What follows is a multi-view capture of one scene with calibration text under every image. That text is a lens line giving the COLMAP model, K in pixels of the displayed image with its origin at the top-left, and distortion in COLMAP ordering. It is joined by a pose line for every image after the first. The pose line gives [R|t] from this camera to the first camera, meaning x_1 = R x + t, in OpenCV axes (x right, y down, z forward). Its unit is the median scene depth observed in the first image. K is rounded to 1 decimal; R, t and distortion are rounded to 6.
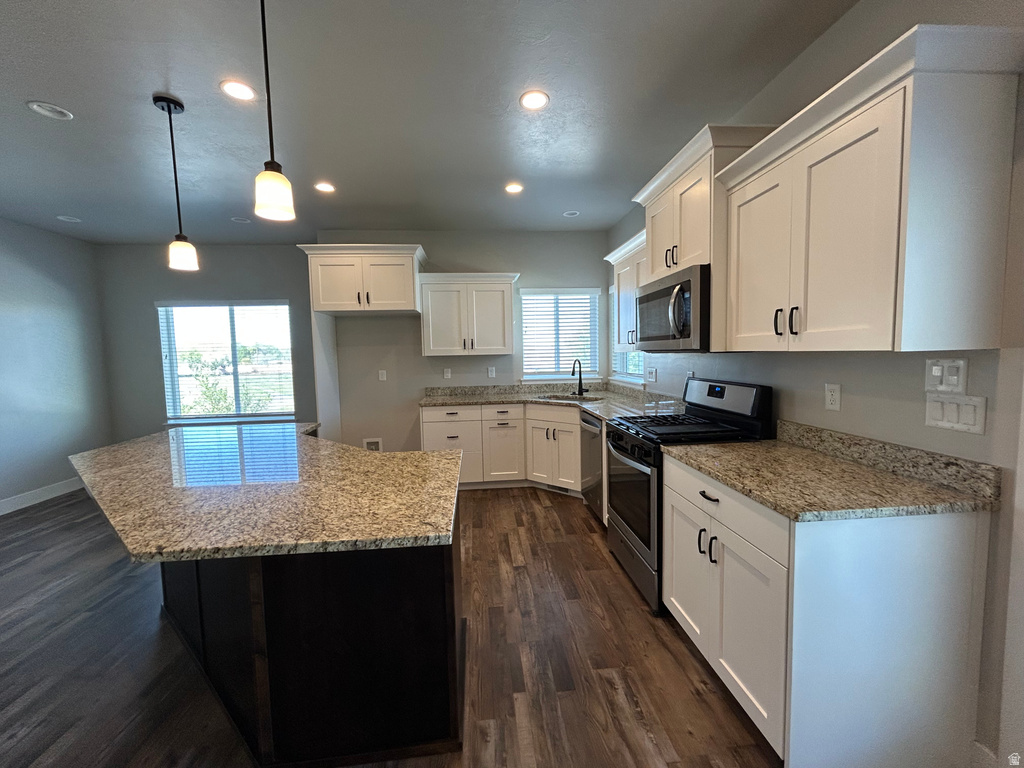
lens RADIAL K [[411.3, 0, 512.8], [0, 411.3, 383.0], [0, 0, 1]] dist [-0.002234, -0.000287]
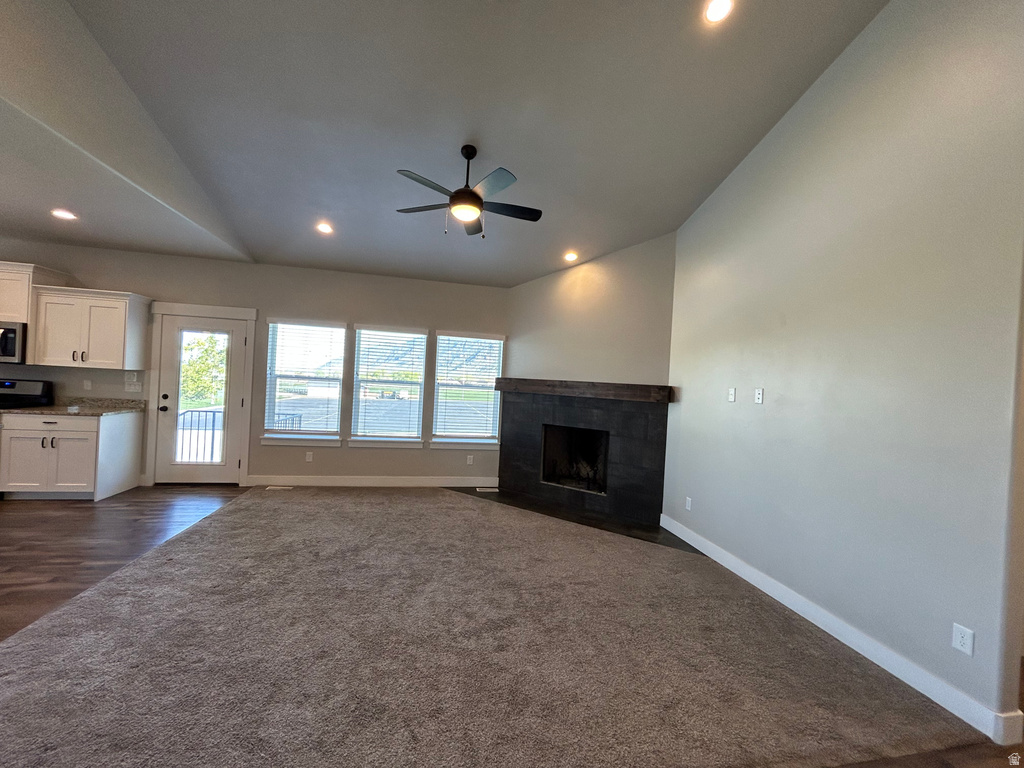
lens RADIAL K [[411.3, 0, 510.5], [0, 411.3, 383.7], [0, 0, 1]] dist [-0.002234, -0.000287]
pose [[-0.104325, 0.012411, 0.994466, -1.575444], [0.023236, 0.999680, -0.010039, 0.086455], [-0.994272, 0.022060, -0.104580, -1.055981]]
